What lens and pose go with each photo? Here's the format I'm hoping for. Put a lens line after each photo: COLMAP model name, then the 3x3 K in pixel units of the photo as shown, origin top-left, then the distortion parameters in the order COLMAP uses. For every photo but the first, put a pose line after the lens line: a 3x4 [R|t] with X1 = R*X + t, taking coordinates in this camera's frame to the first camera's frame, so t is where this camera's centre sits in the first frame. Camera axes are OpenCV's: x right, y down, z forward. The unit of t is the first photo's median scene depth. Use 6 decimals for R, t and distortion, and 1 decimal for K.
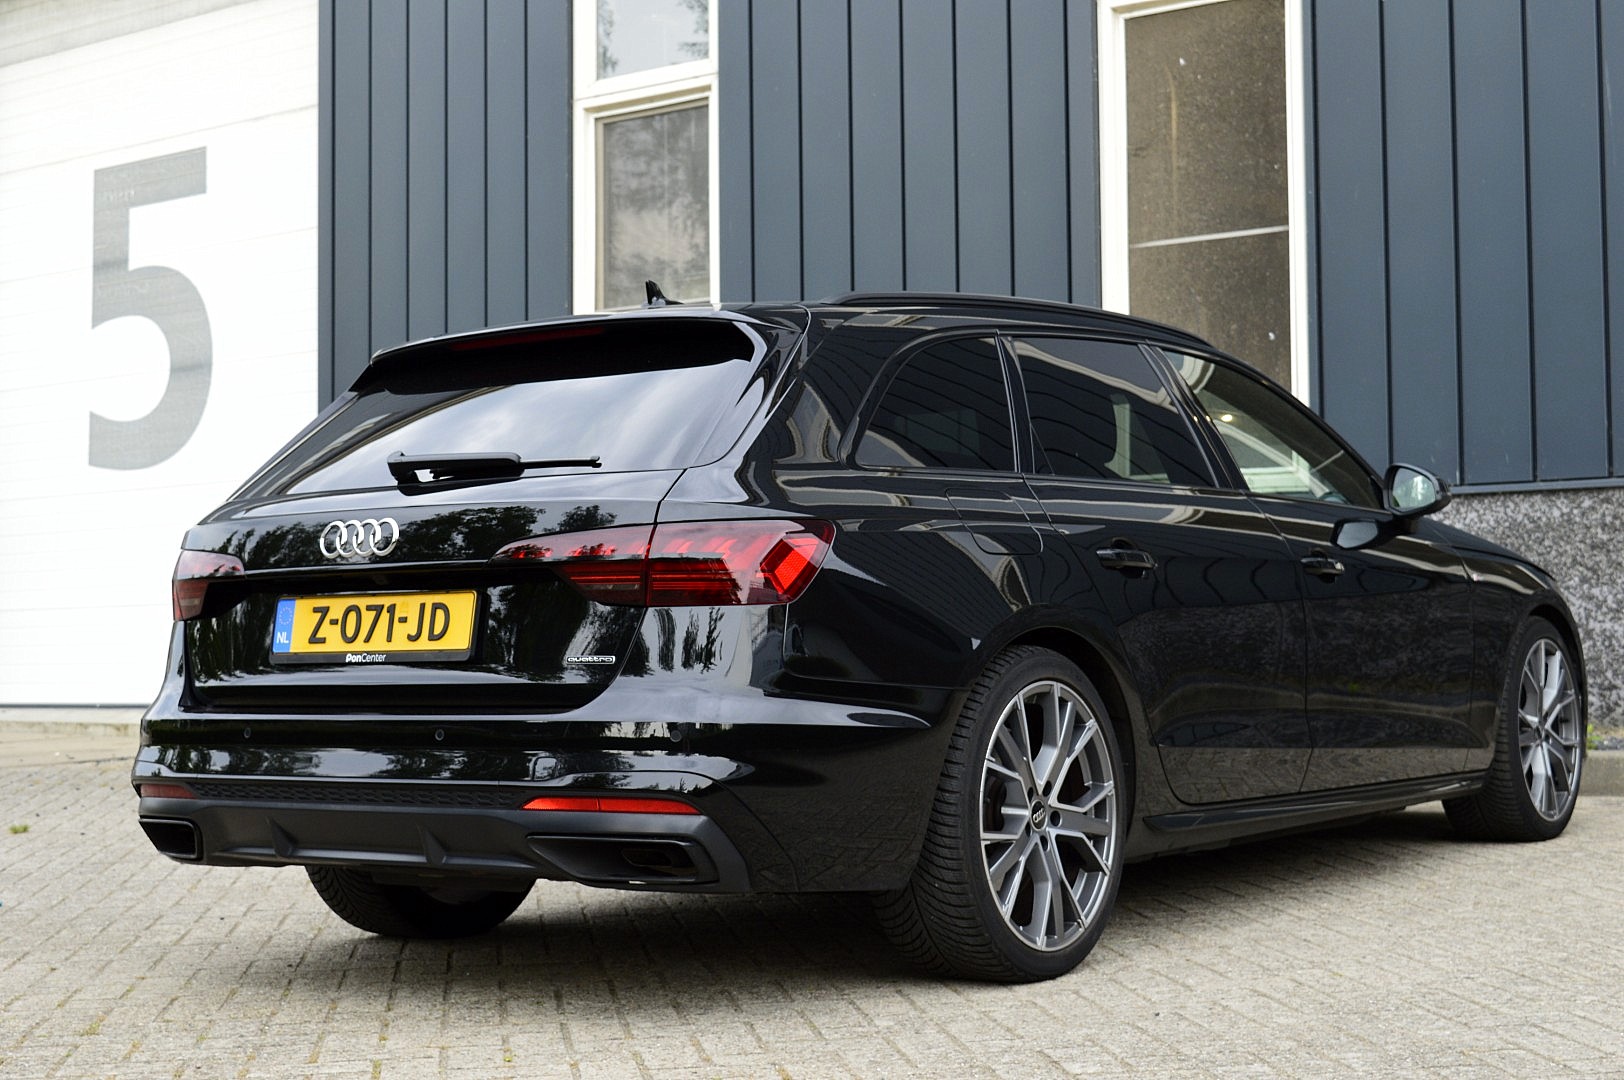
lens RADIAL K [[2474.0, 0, 812.0], [0, 2474.0, 540.0], [0, 0, 1]] dist [-0.015808, -0.045042]
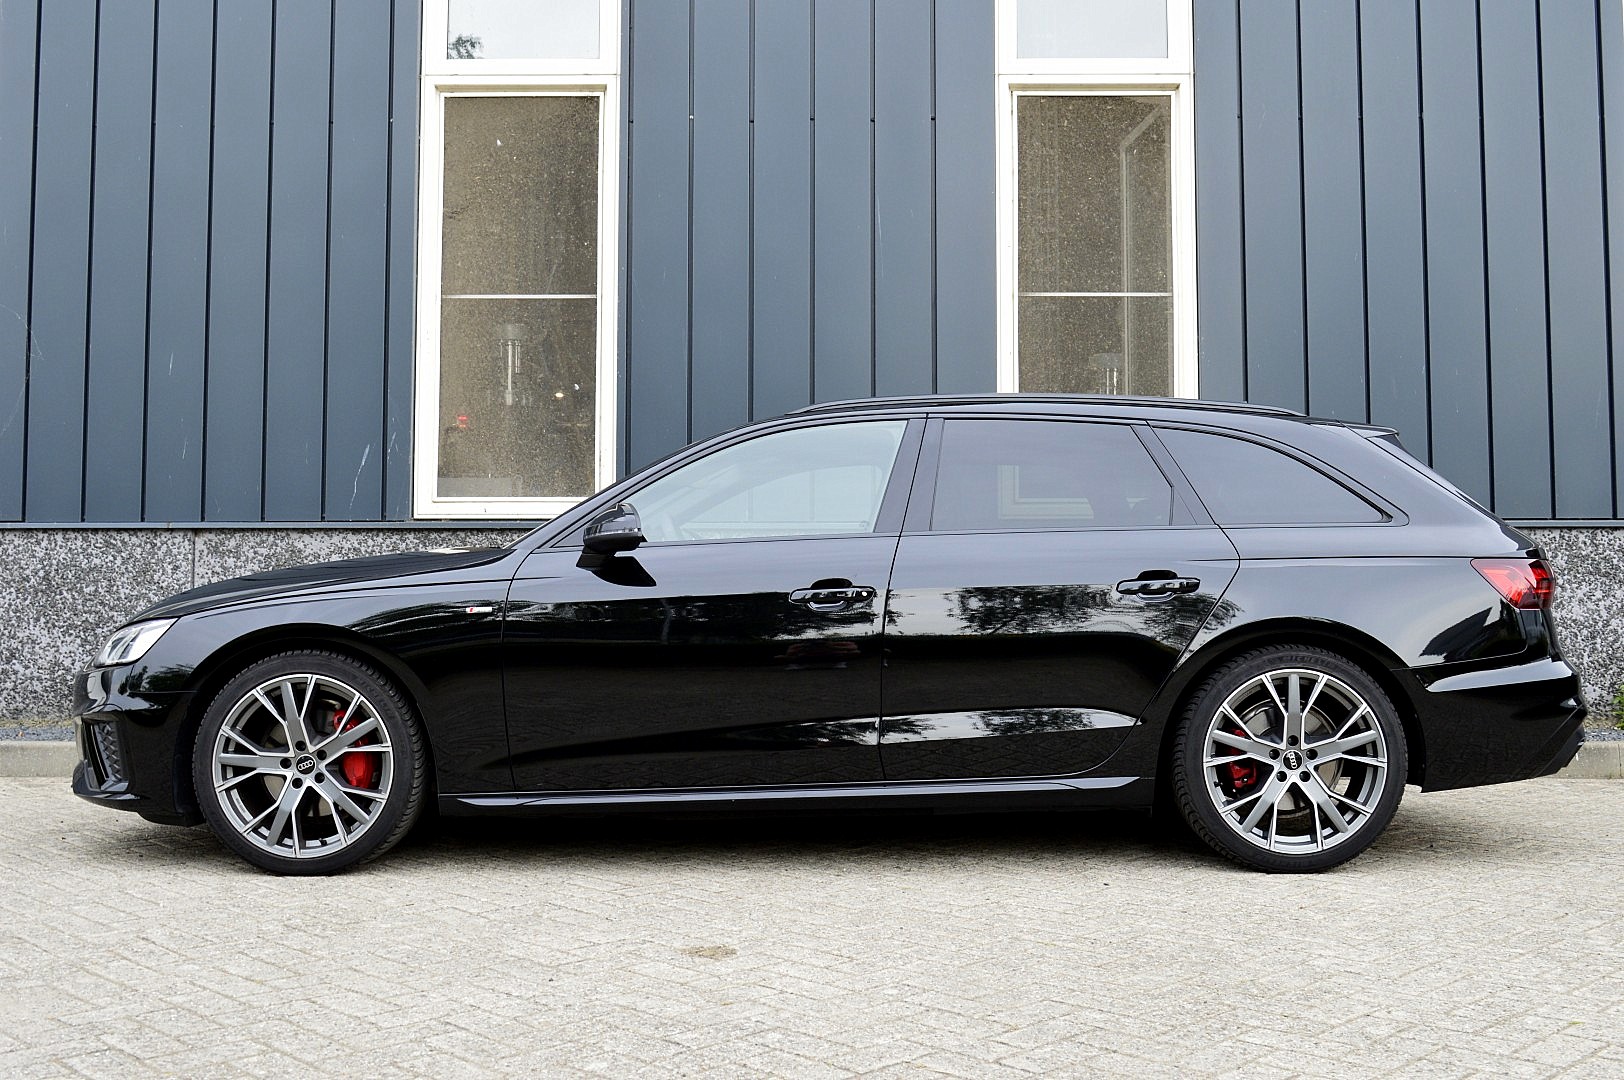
lens RADIAL K [[1906.4, 0, 815.2], [0, 1906.4, 534.2], [0, 0, 1]] dist [-0.023033, -0.021917]
pose [[0.805496, 0.044580, 0.590922, -0.572984], [-0.034135, 0.999001, -0.028837, 0.022472], [-0.591617, 0.003057, 0.806213, 0.454356]]
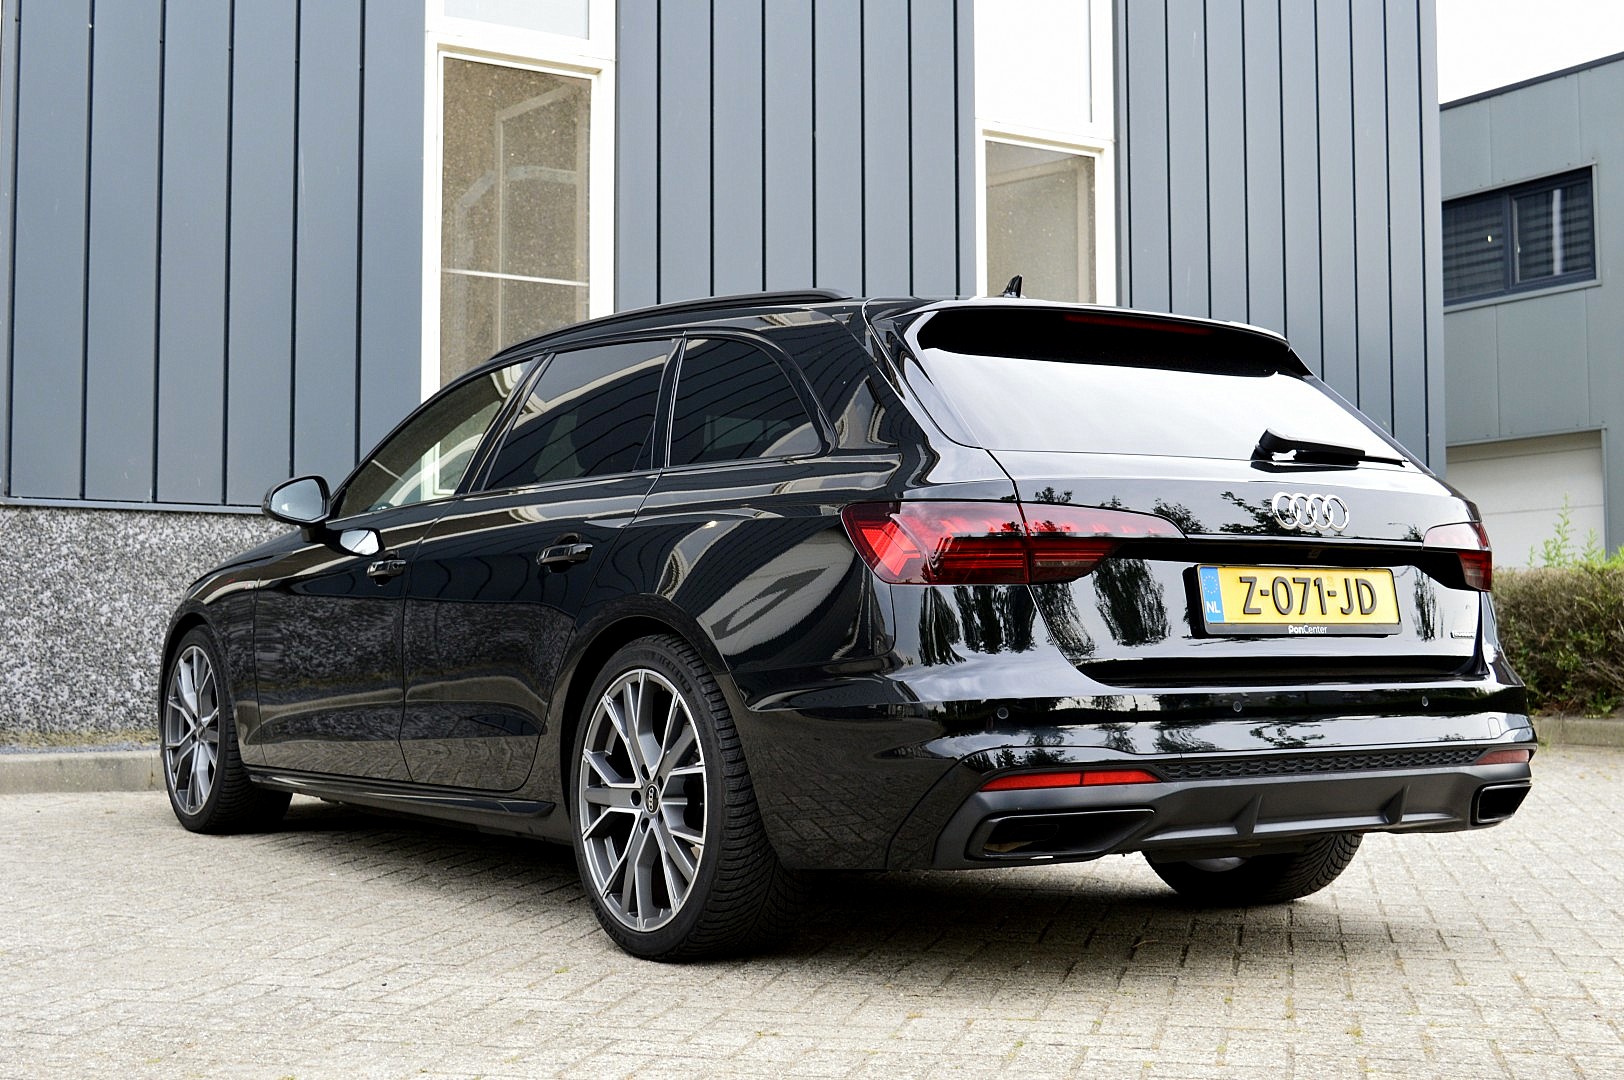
lens RADIAL K [[2162.9, 0, 812.0], [0, 2162.9, 540.0], [0, 0, 1]] dist [-0.068435, -0.010252]
pose [[0.352343, 0.063722, 0.933699, -1.058972], [-0.042135, 0.997748, -0.052193, 0.064246], [-0.934922, -0.020952, 0.354234, 0.859438]]
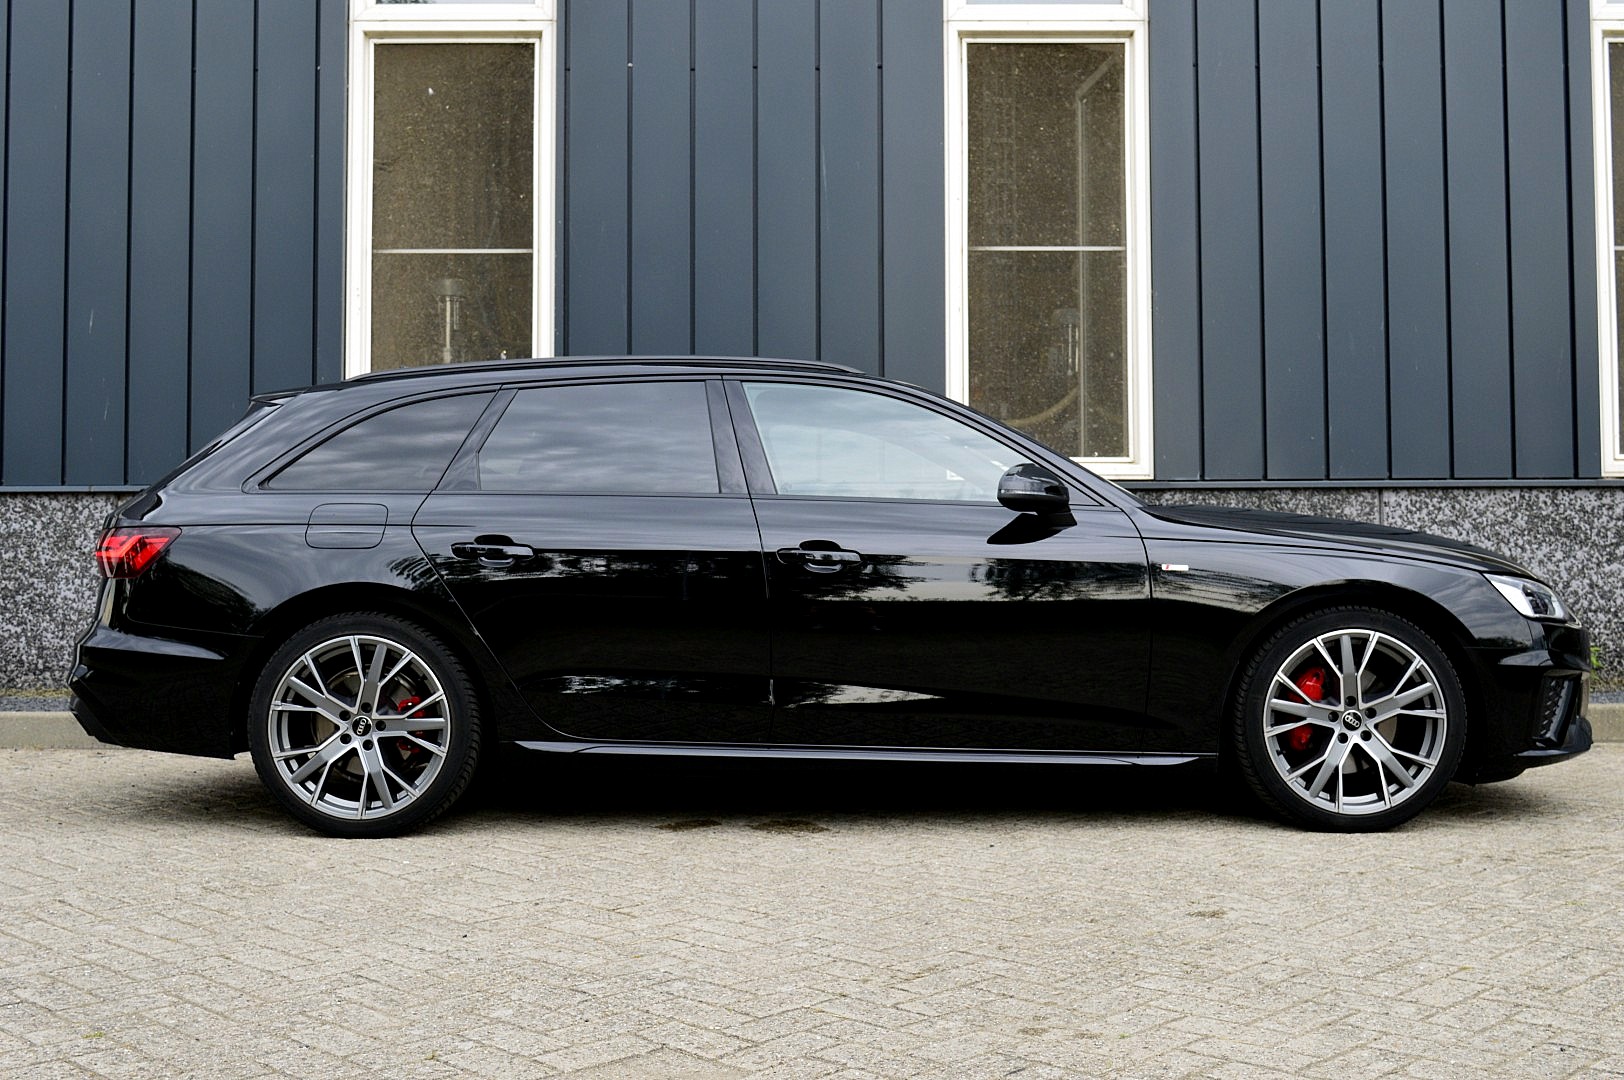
lens RADIAL K [[1974.8, 0, 806.3], [0, 1974.8, 541.8], [0, 0, 1]] dist [-0.020539, -0.016599]
pose [[0.793991, 0.028502, 0.607261, -0.575746], [-0.030742, 0.999505, -0.006716, 0.023565], [-0.607151, -0.013336, 0.794474, 0.436018]]
